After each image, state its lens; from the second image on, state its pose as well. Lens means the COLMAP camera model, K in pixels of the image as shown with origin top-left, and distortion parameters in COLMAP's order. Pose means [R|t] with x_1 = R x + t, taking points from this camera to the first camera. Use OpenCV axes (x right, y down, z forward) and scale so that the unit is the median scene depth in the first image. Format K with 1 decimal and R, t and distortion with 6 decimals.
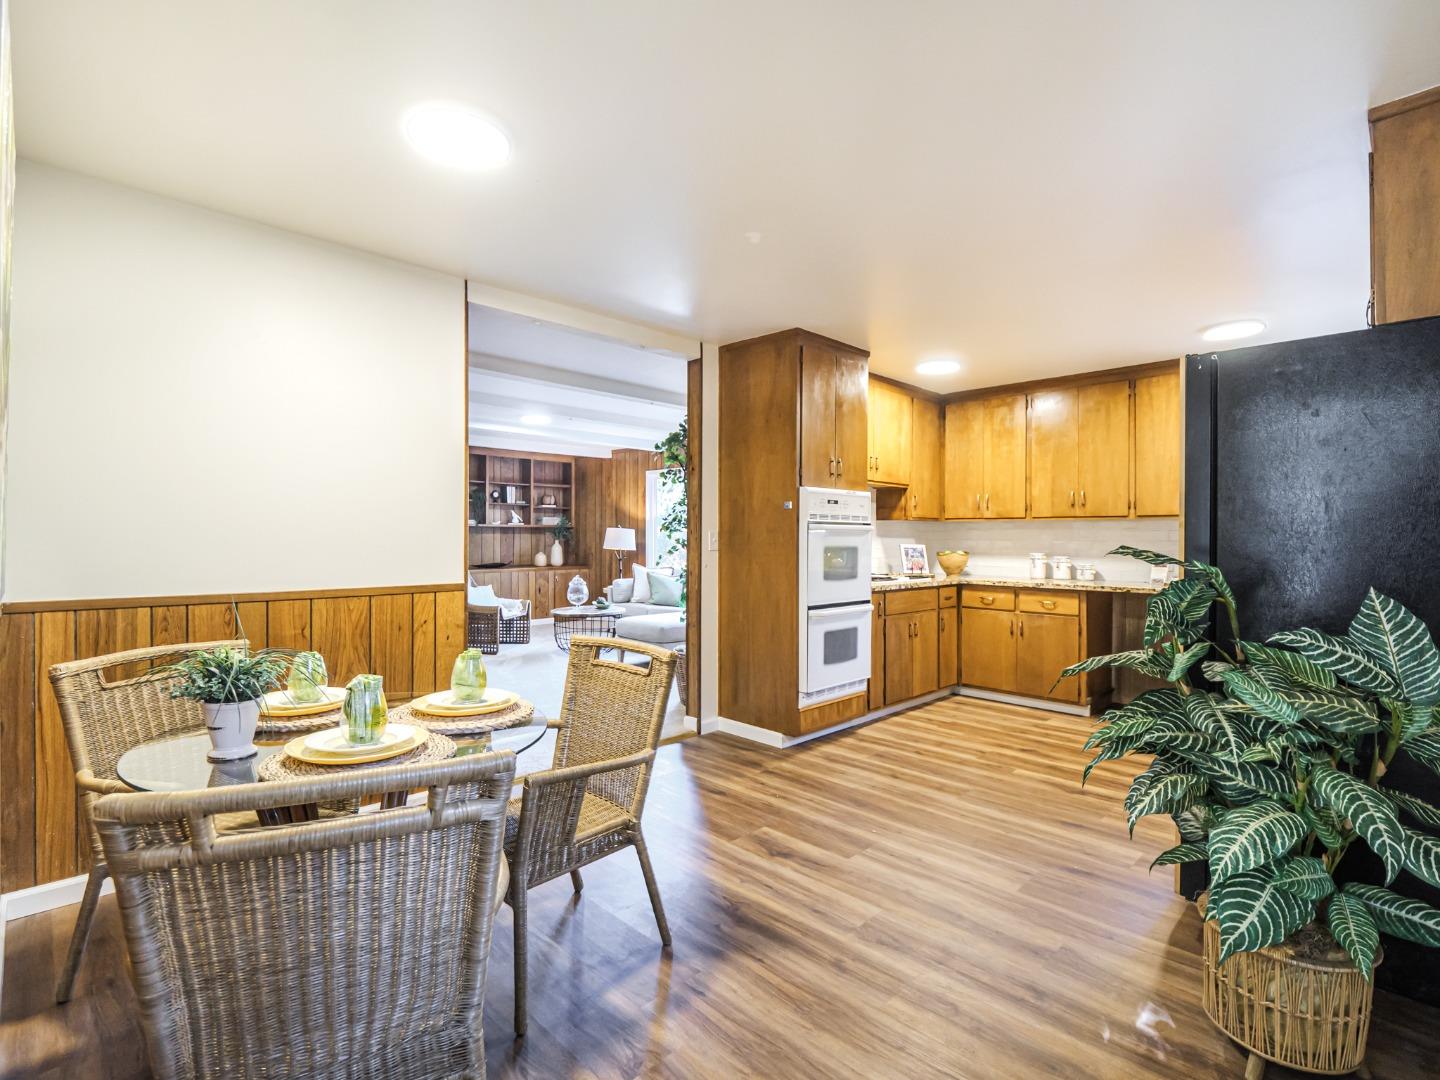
lens RADIAL K [[699.7, 0, 714.2], [0, 699.7, 536.8], [0, 0, 1]] dist [-0.007061, -0.001911]
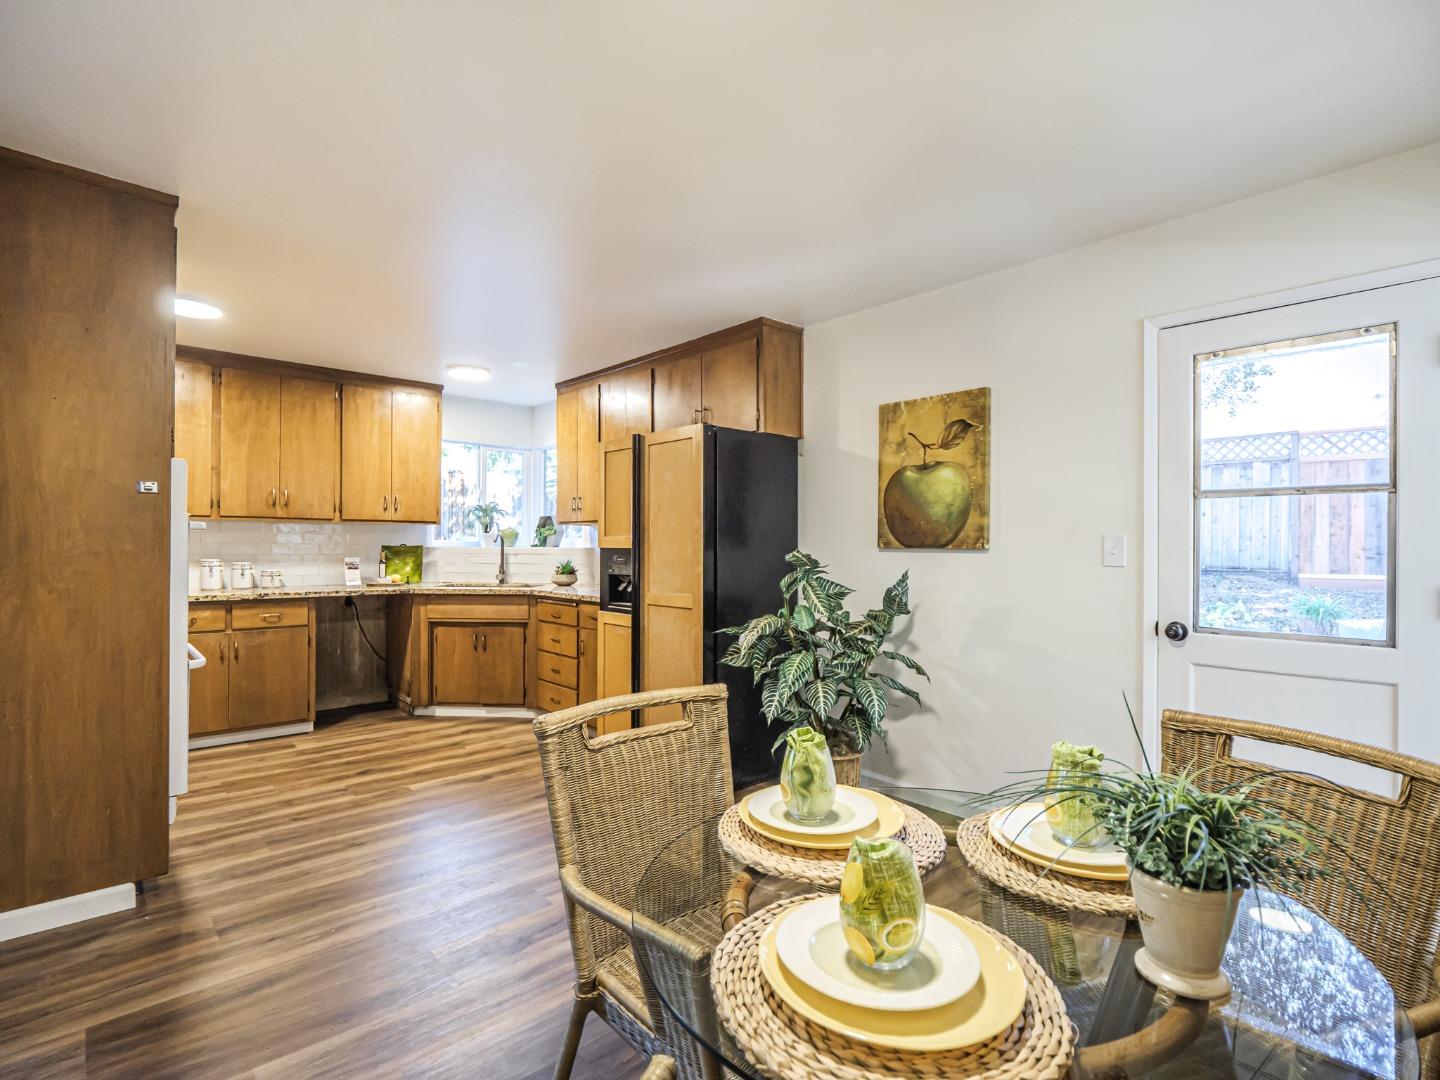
lens RADIAL K [[699.7, 0, 717.2], [0, 699.7, 540.5], [0, 0, 1]] dist [-0.007061, -0.001911]
pose [[0.040823, 0.001973, 0.999164, -0.436544], [-0.007549, 0.999970, -0.001666, -0.002444], [-0.999138, -0.007475, 0.040837, 0.477531]]
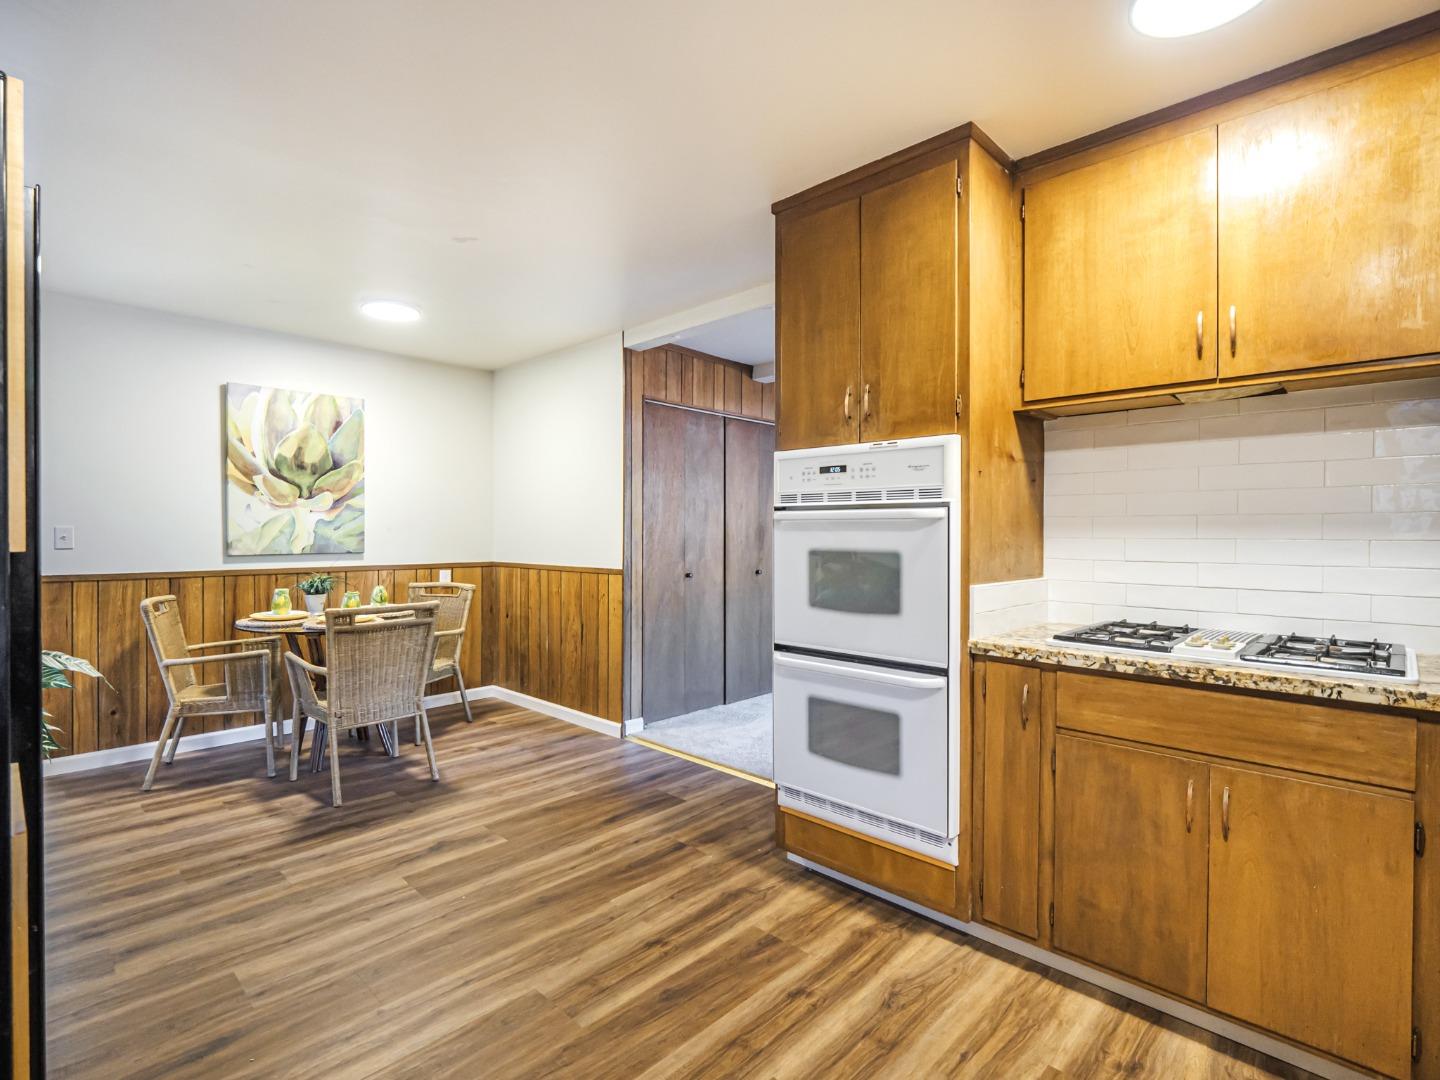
lens RADIAL K [[699.7, 0, 712.1], [0, 699.7, 537.3], [0, 0, 1]] dist [-0.007061, -0.001911]
pose [[0.024961, 0.005948, -0.999671, 0.712793], [0.000273, 0.999982, 0.005956, 0.000710], [0.999688, -0.000421, 0.024959, 0.877623]]
